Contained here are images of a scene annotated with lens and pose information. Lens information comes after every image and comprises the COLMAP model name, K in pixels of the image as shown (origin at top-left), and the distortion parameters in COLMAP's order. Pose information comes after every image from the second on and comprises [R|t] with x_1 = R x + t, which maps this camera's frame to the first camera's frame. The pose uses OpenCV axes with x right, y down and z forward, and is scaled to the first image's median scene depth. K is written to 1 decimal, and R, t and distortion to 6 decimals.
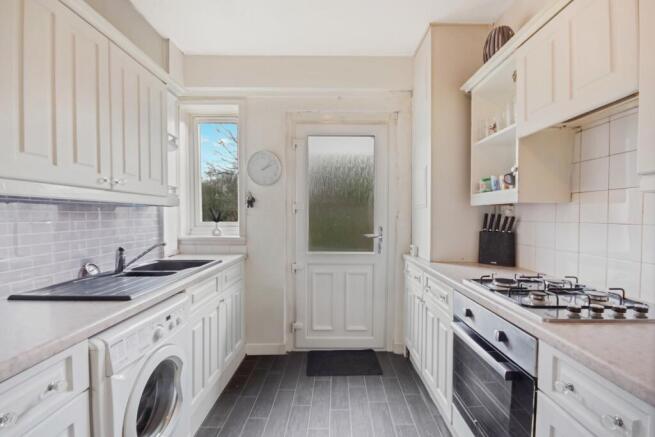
lens RADIAL K [[295.8, 0, 329.7], [0, 295.8, 222.7], [0, 0, 1]] dist [0.026846, -0.023399]
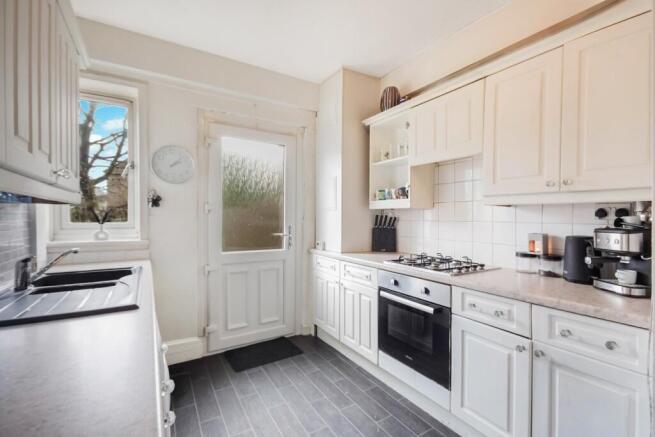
lens RADIAL K [[302.1, 0, 330.6], [0, 302.1, 221.5], [0, 0, 1]] dist [-0.001651, -0.001350]
pose [[0.840829, -0.007914, 0.541243, -0.404455], [0.009878, 0.999951, -0.000723, -0.001366], [-0.541211, 0.005955, 0.840866, -0.062436]]
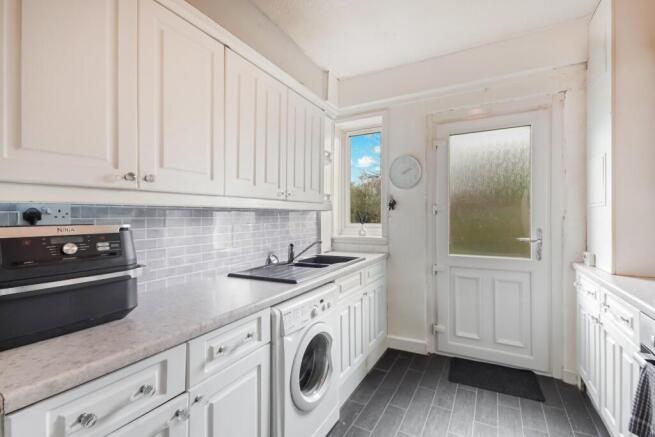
lens RADIAL K [[295.8, 0, 329.7], [0, 295.8, 222.7], [0, 0, 1]] dist [0.026846, -0.023399]
pose [[0.879152, -0.001817, -0.476539, 0.057562], [0.001784, 0.999998, -0.000521, -0.007241], [0.476539, -0.000392, 0.879153, -0.056723]]
